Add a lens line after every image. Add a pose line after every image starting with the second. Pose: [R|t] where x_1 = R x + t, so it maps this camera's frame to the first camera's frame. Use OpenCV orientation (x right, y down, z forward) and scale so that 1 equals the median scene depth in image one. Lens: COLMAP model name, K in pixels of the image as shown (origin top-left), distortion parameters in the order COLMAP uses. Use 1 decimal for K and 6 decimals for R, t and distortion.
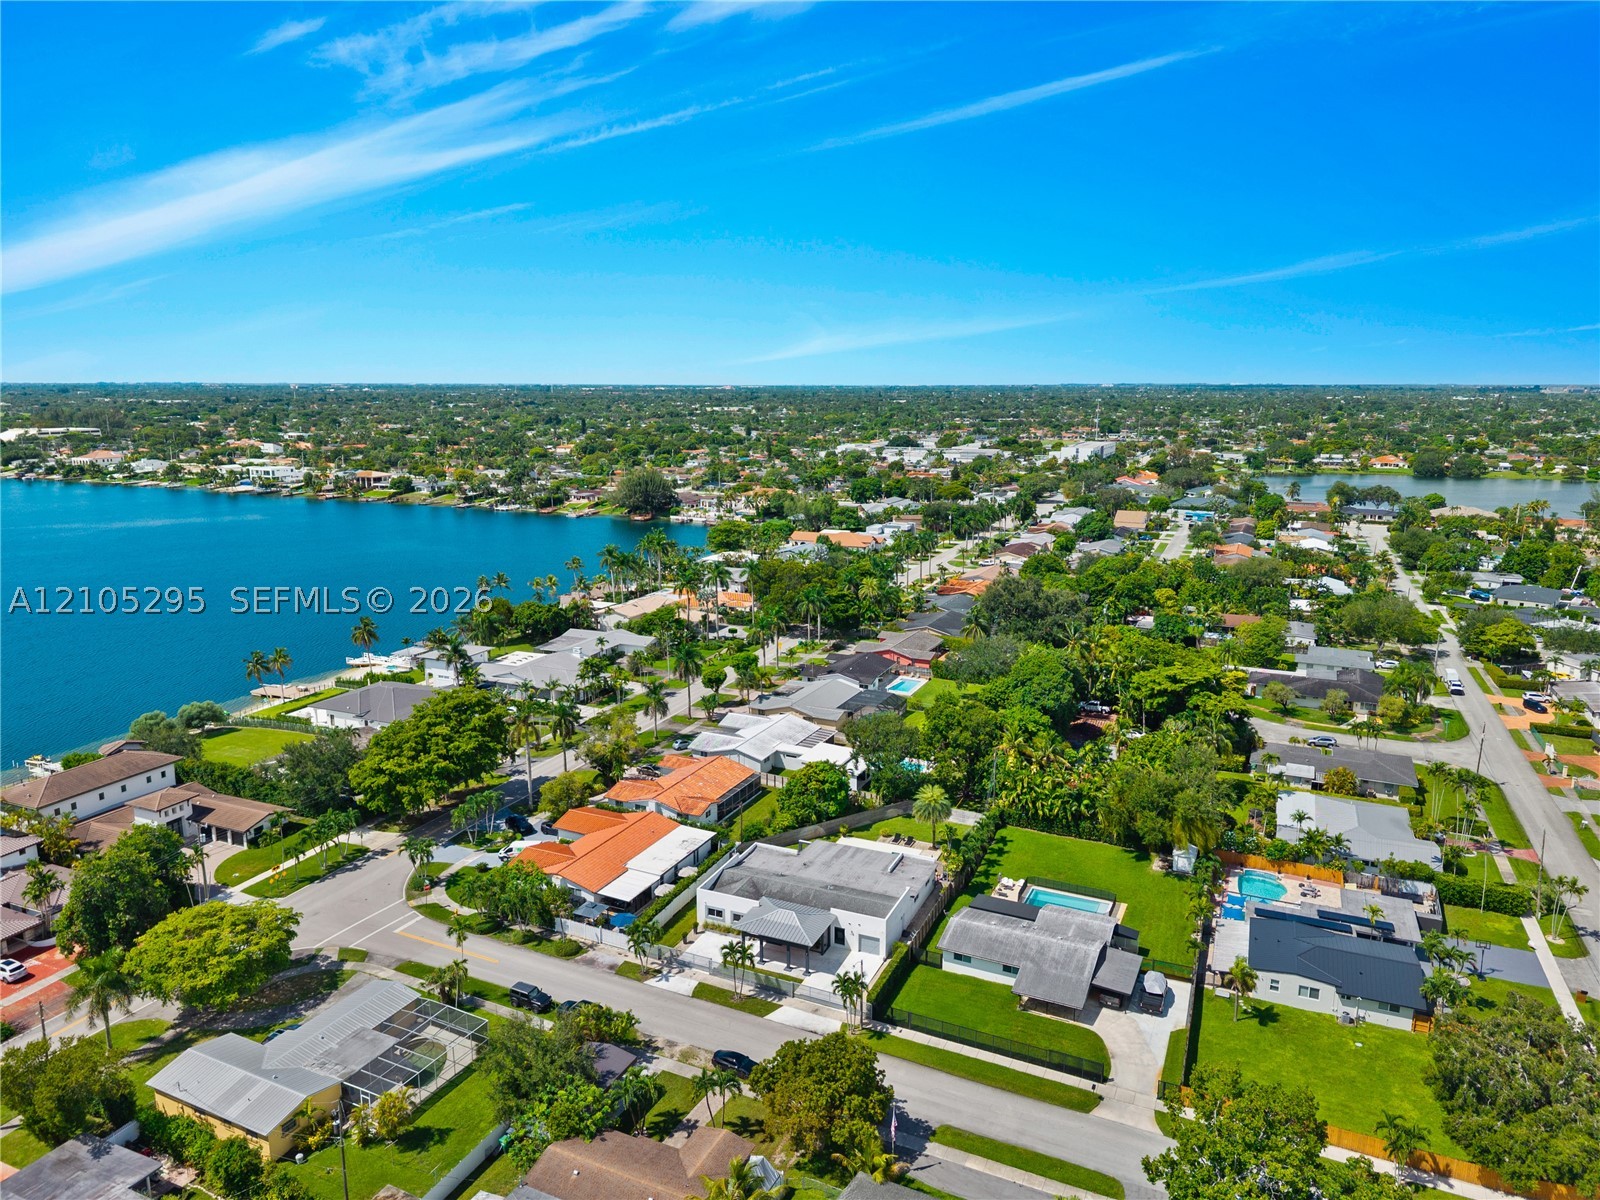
lens RADIAL K [[1073.9, 0, 800.0], [0, 1073.9, 600.0], [0, 0, 1]] dist [0.033597, -0.000711]
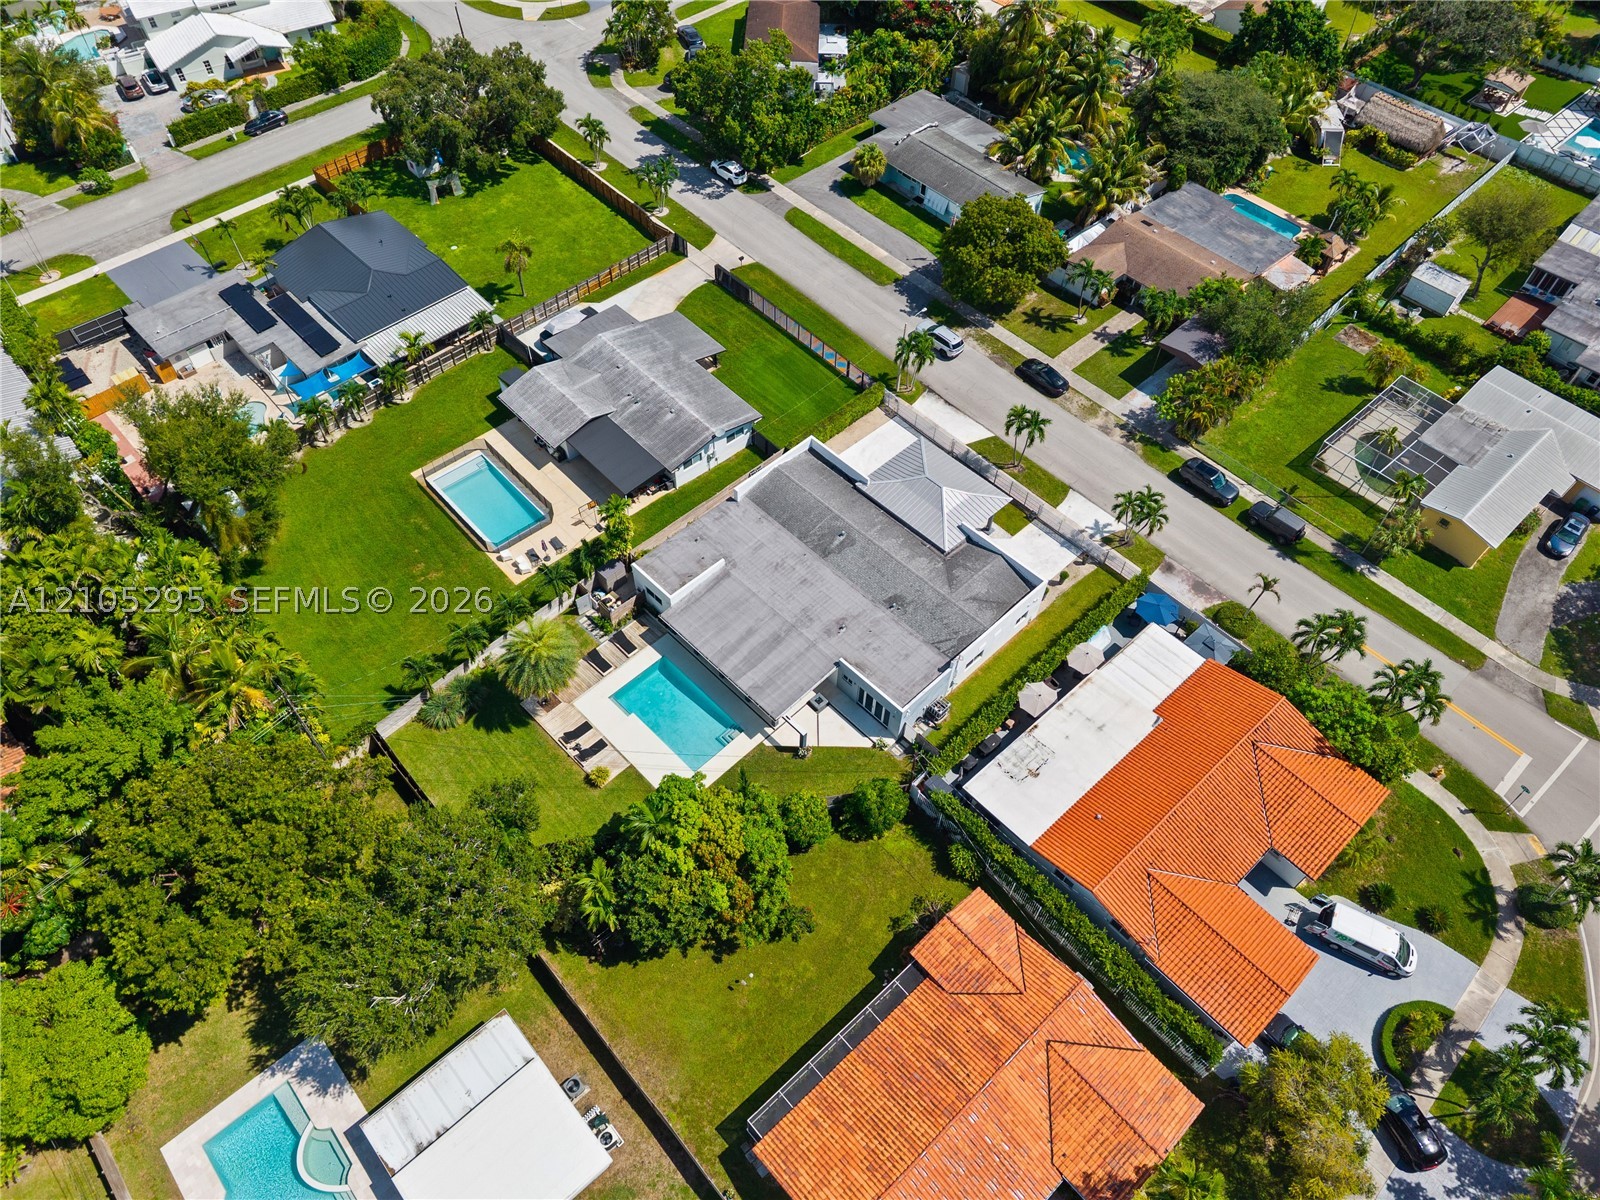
lens RADIAL K [[1097.7, 0, 800.0], [0, 1097.7, 600.0], [0, 0, 1]] dist [0.000686, -0.002005]
pose [[-0.925057, -0.311823, 0.216879, -0.107958], [0.056211, 0.452315, 0.890085, -0.302562], [-0.375647, 0.835570, -0.400889, 1.350838]]
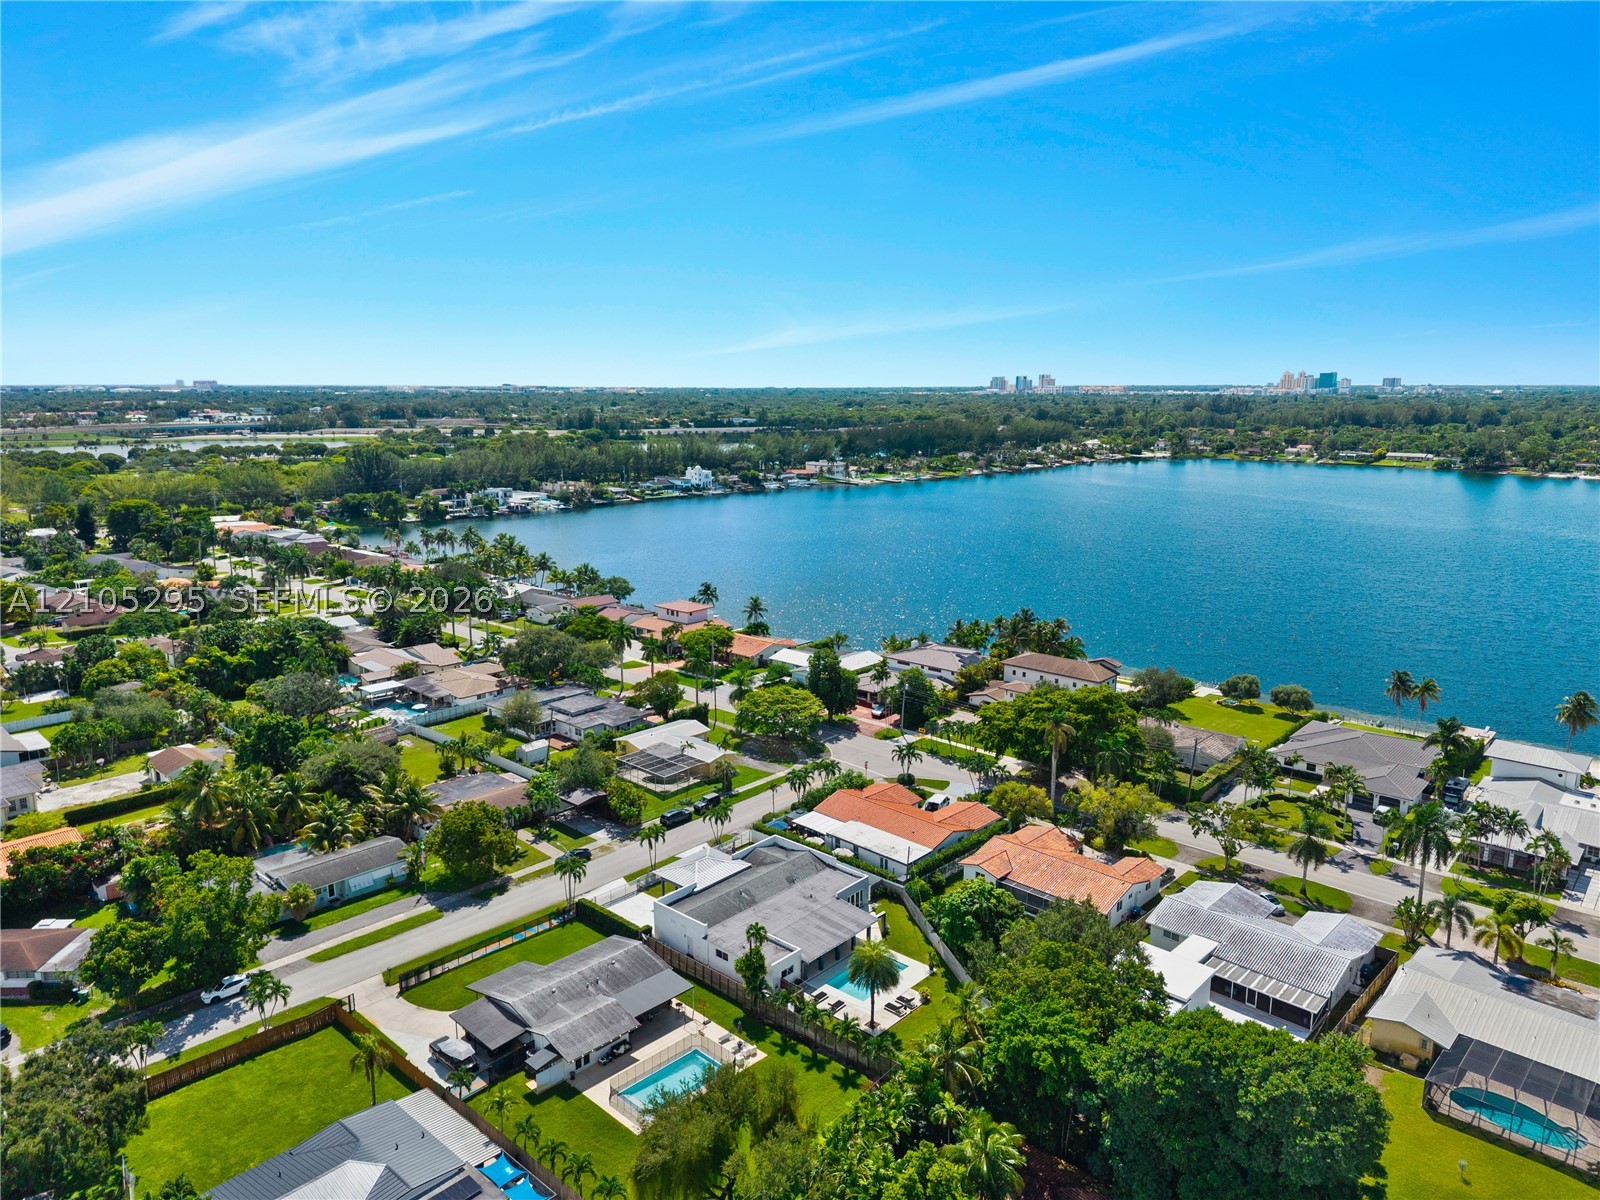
lens RADIAL K [[1073.9, 0, 800.0], [0, 1073.9, 600.0], [0, 0, 1]] dist [0.033597, -0.000711]
pose [[-0.307012, 0.187920, -0.932968, 0.929479], [-0.192598, 0.947760, 0.254277, -0.265465], [0.932014, 0.257754, -0.254781, 1.282311]]
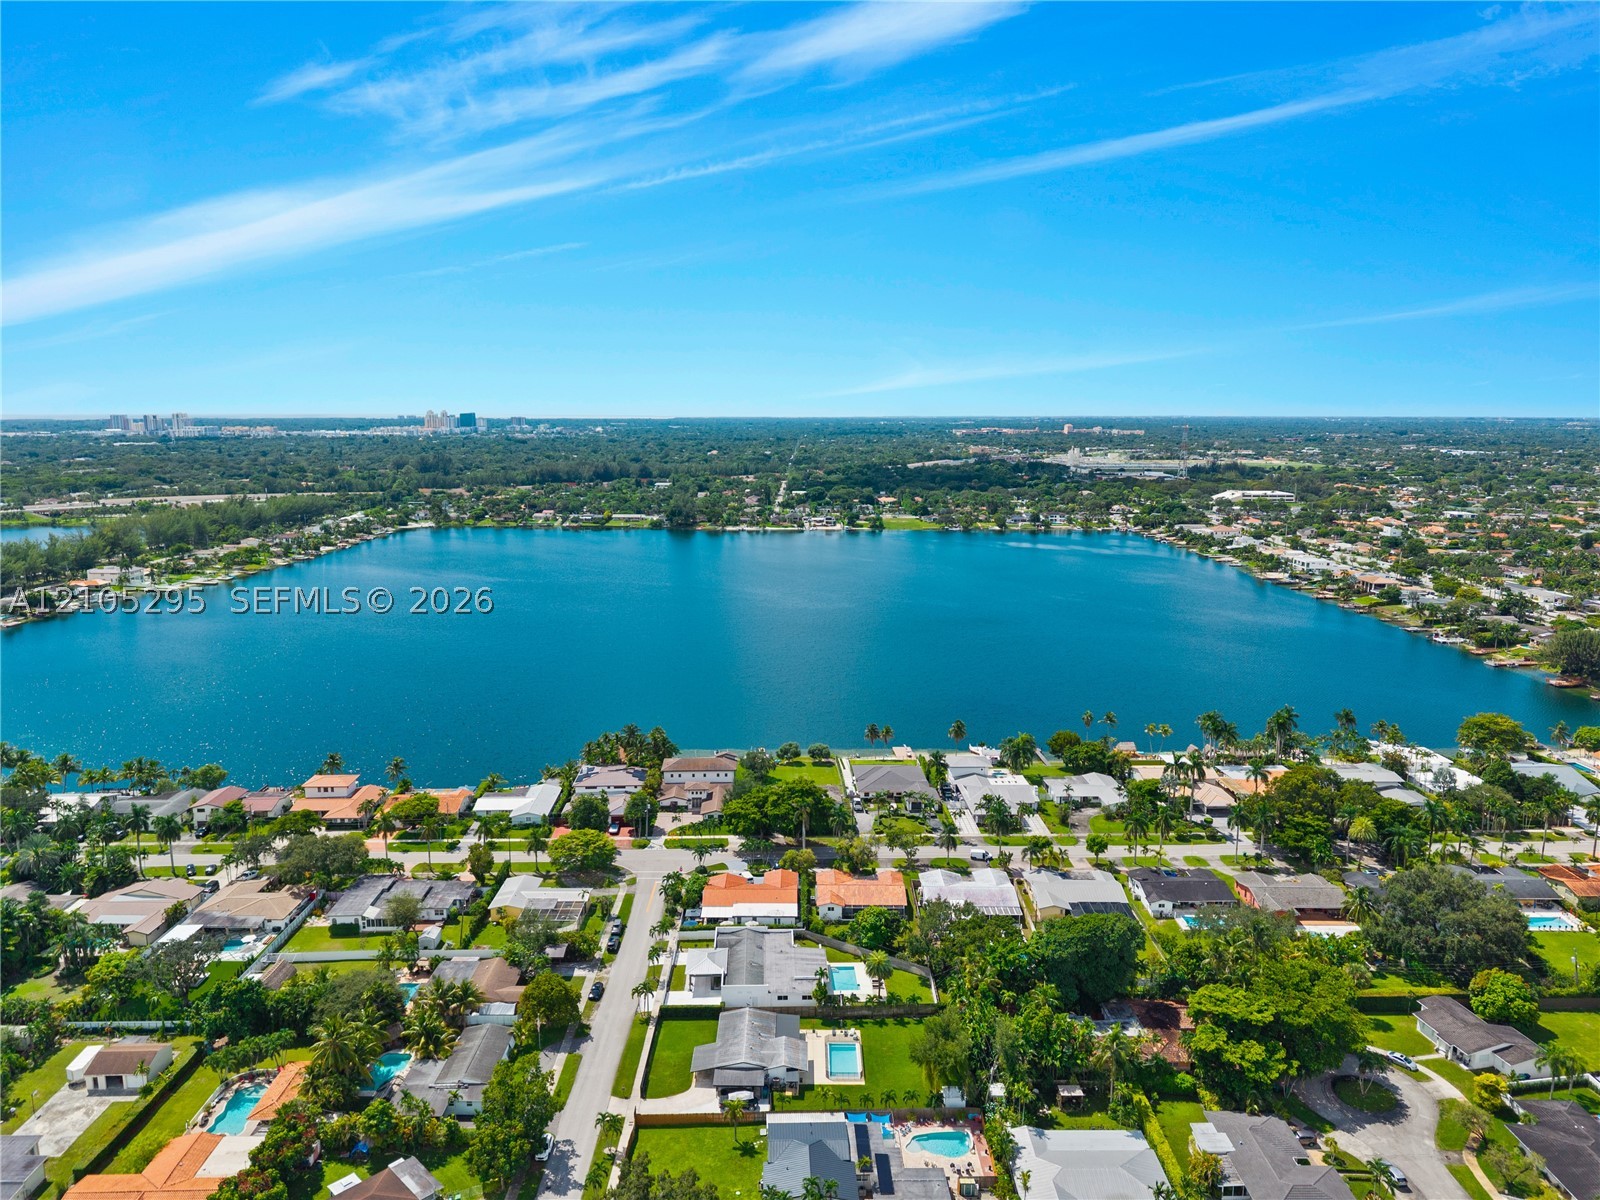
lens RADIAL K [[1073.9, 0, 800.0], [0, 1073.9, 600.0], [0, 0, 1]] dist [0.033597, -0.000711]
pose [[0.432138, 0.154190, -0.888528, 1.462361], [-0.182856, 0.979789, 0.081094, -0.423959], [0.883074, 0.127429, 0.451599, 0.275668]]
